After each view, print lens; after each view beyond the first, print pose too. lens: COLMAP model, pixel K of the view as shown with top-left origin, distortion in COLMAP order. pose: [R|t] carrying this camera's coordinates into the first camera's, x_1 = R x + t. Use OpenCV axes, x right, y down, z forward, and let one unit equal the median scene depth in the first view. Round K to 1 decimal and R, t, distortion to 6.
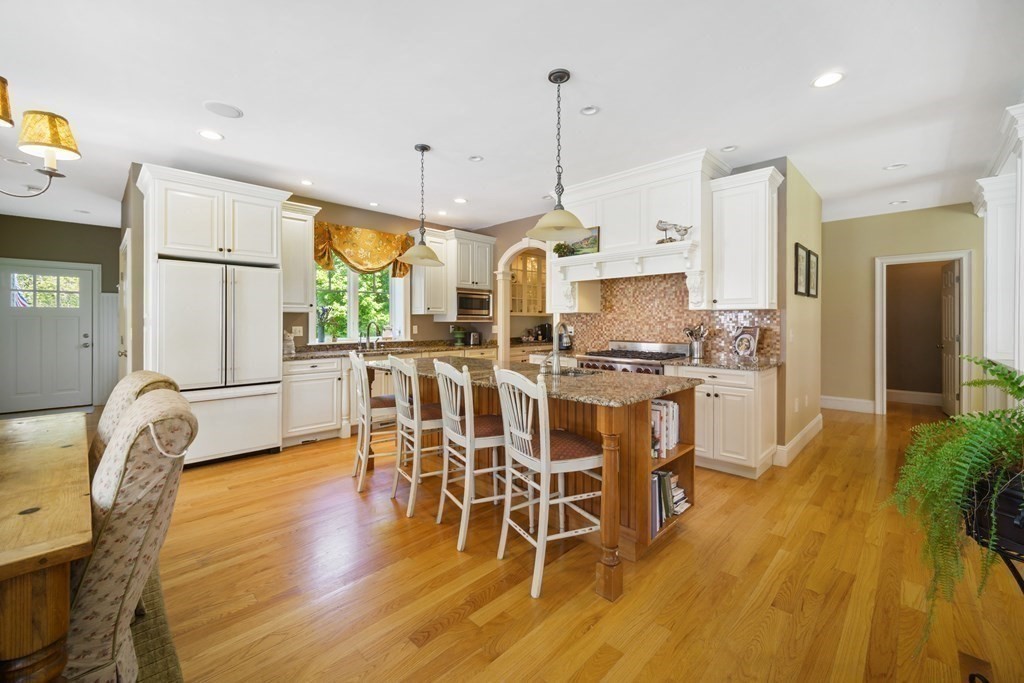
lens RADIAL K [[415.4, 0, 514.4], [0, 415.4, 322.0], [0, 0, 1]] dist [-0.005807, 0.001187]
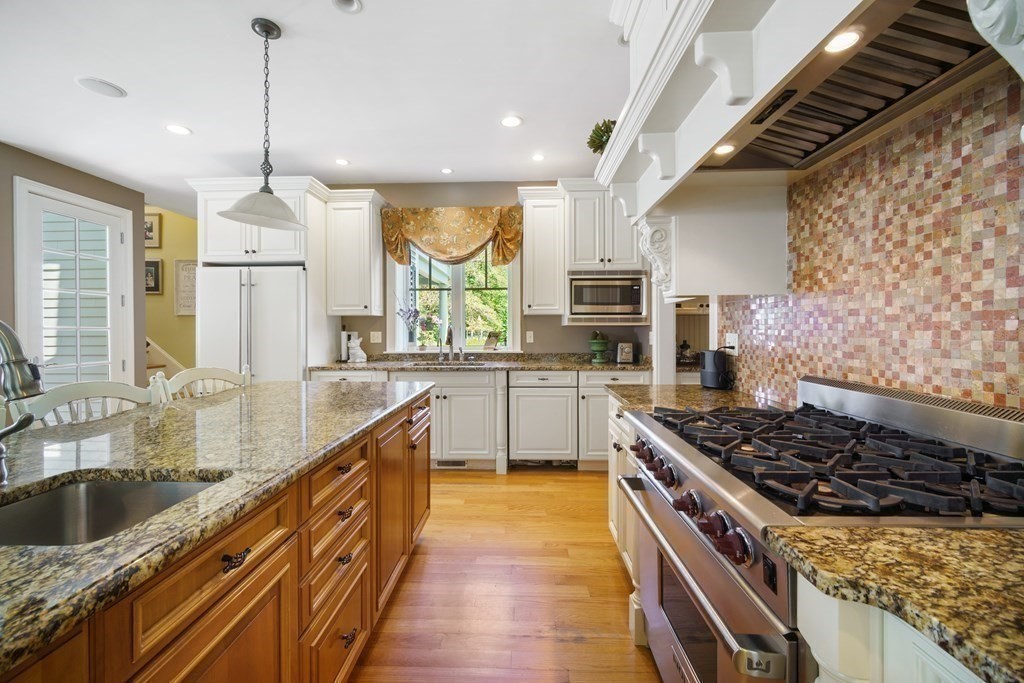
lens RADIAL K [[415.4, 0, 502.6], [0, 415.4, 329.9], [0, 0, 1]] dist [-0.005807, 0.001187]
pose [[0.665143, -0.000637, -0.746716, 0.334609], [0.002015, 0.999998, 0.000941, 0.007187], [0.746714, -0.002130, 0.665142, 0.643333]]
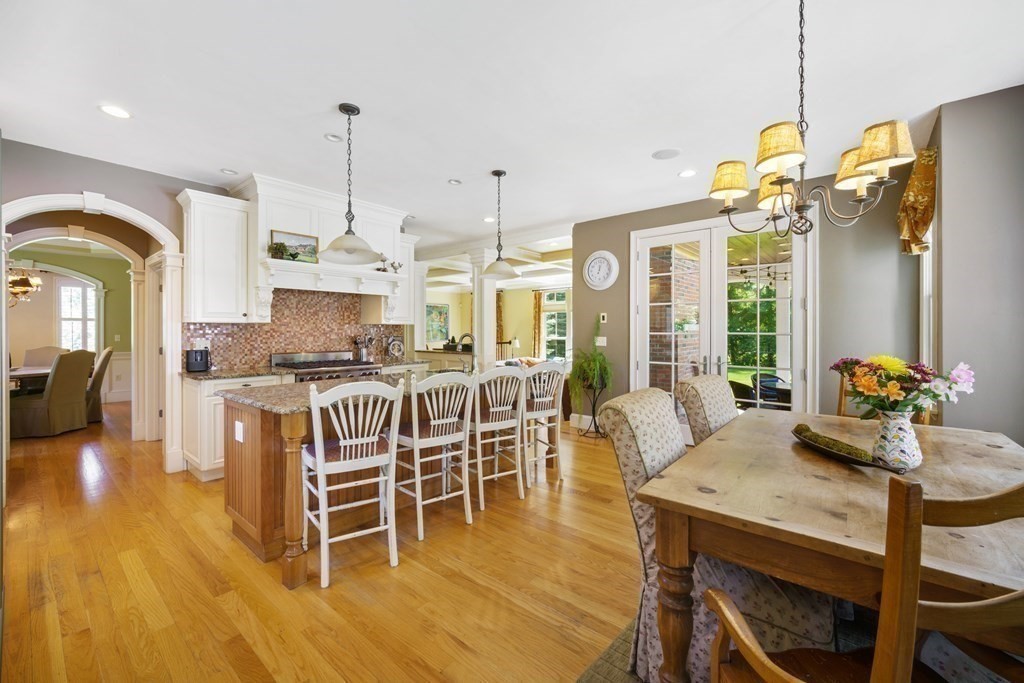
lens RADIAL K [[415.4, 0, 510.7], [0, 415.4, 336.0], [0, 0, 1]] dist [-0.005807, 0.001187]
pose [[-0.088306, -0.004962, 0.996081, -0.776005], [0.010882, 0.999923, 0.005946, 0.005787], [-0.996034, 0.011364, -0.088245, 0.585212]]
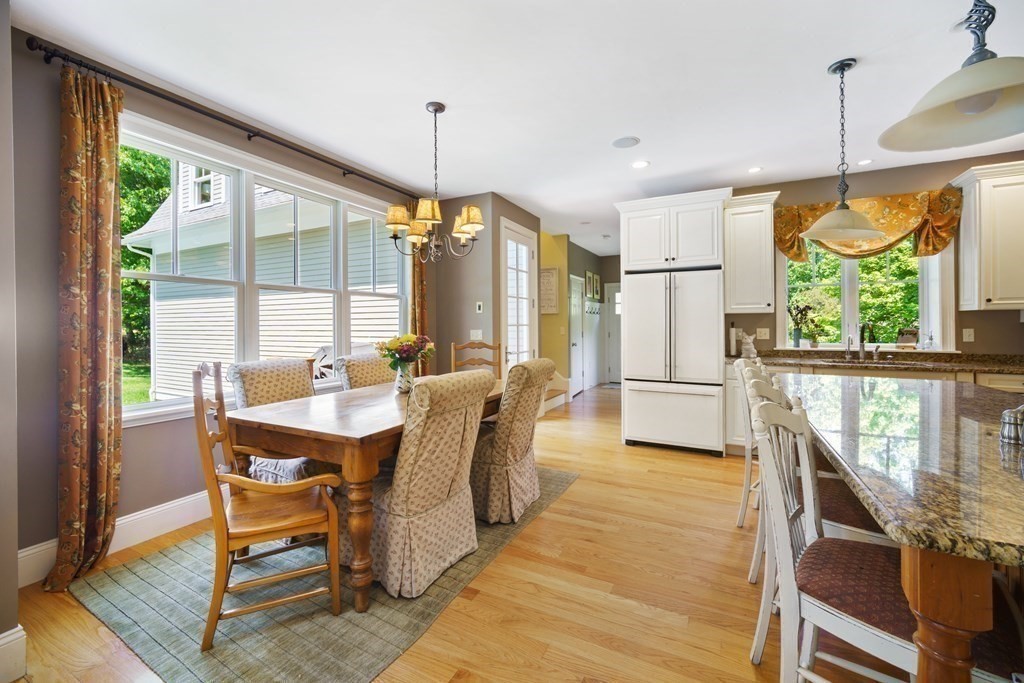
lens RADIAL K [[415.4, 0, 509.5], [0, 415.4, 324.2], [0, 0, 1]] dist [-0.005807, 0.001187]
pose [[0.294409, -0.002038, -0.955677, 0.195275], [0.003482, 0.999993, -0.001059, 0.000447], [0.955673, -0.003015, 0.294414, 0.208040]]
